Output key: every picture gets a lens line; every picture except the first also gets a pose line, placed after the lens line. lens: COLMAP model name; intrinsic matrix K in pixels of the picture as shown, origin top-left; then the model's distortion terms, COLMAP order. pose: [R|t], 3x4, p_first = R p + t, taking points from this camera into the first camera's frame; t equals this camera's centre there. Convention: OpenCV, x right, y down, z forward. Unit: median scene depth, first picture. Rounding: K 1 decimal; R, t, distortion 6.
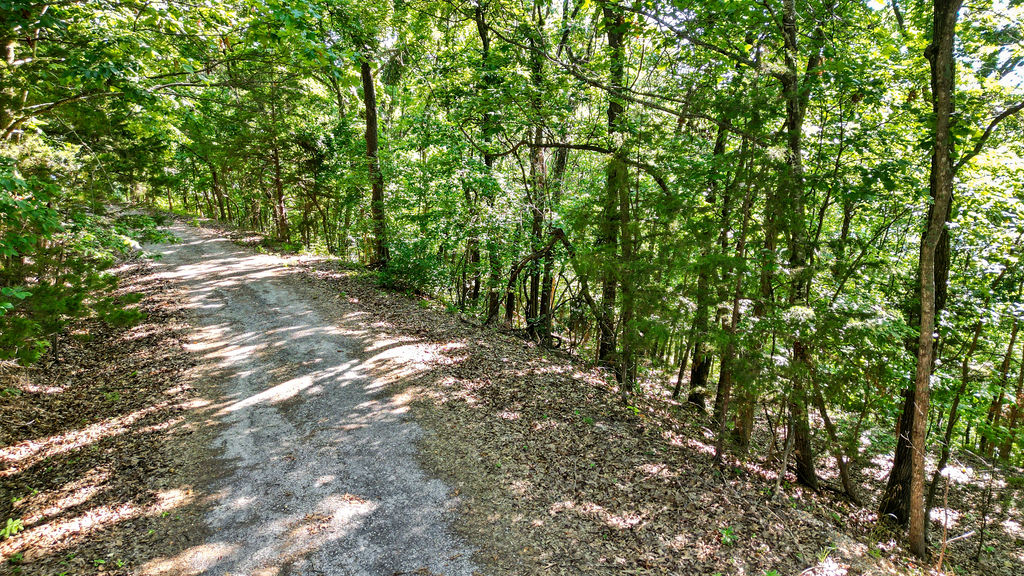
lens RADIAL K [[724.2, 0, 517.1], [0, 724.2, 286.5], [0, 0, 1]] dist [0.064769, -0.061495]
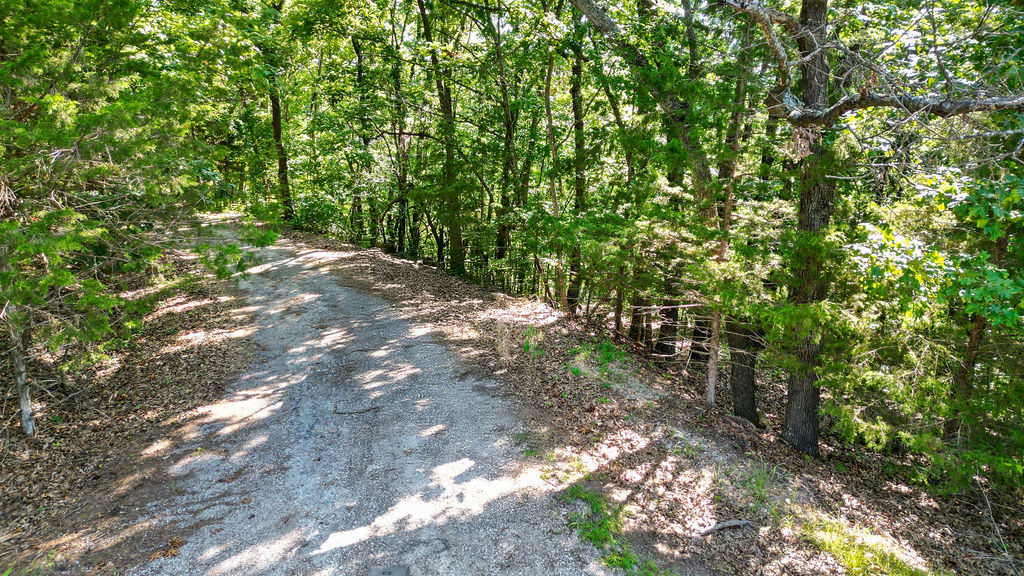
lens RADIAL K [[724.2, 0, 517.1], [0, 724.2, 286.5], [0, 0, 1]] dist [0.064769, -0.061495]
pose [[0.987108, -0.041472, 0.154592, 0.036827], [0.036824, 0.998783, 0.032813, 0.131837], [-0.155765, -0.026697, 0.987433, -0.807456]]
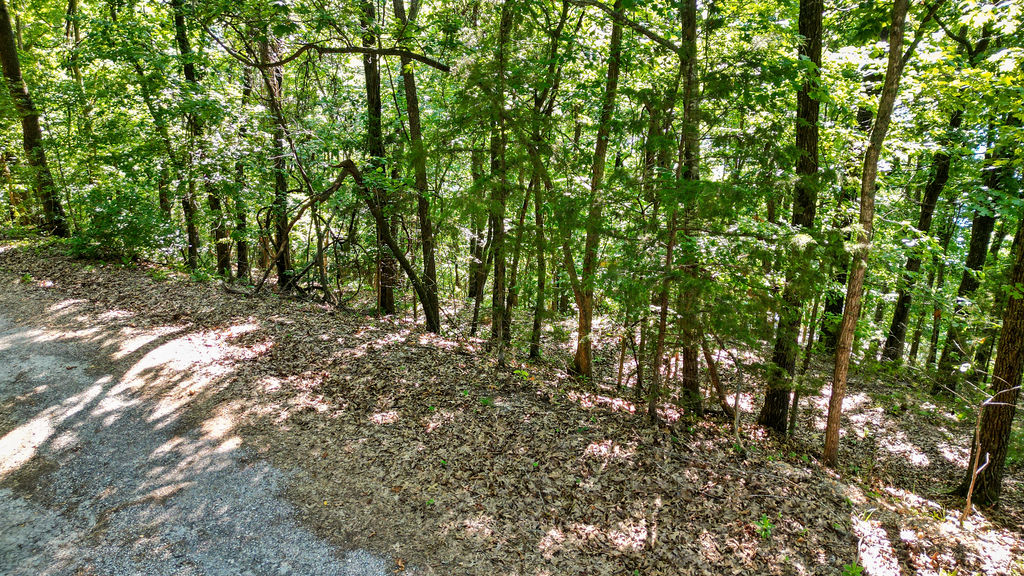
lens RADIAL K [[724.2, 0, 517.1], [0, 724.2, 286.5], [0, 0, 1]] dist [0.064769, -0.061495]
pose [[0.904010, -0.150636, 0.400092, -0.136310], [0.106793, 0.985766, 0.129847, -0.031824], [-0.413957, -0.074656, 0.907230, 0.218158]]
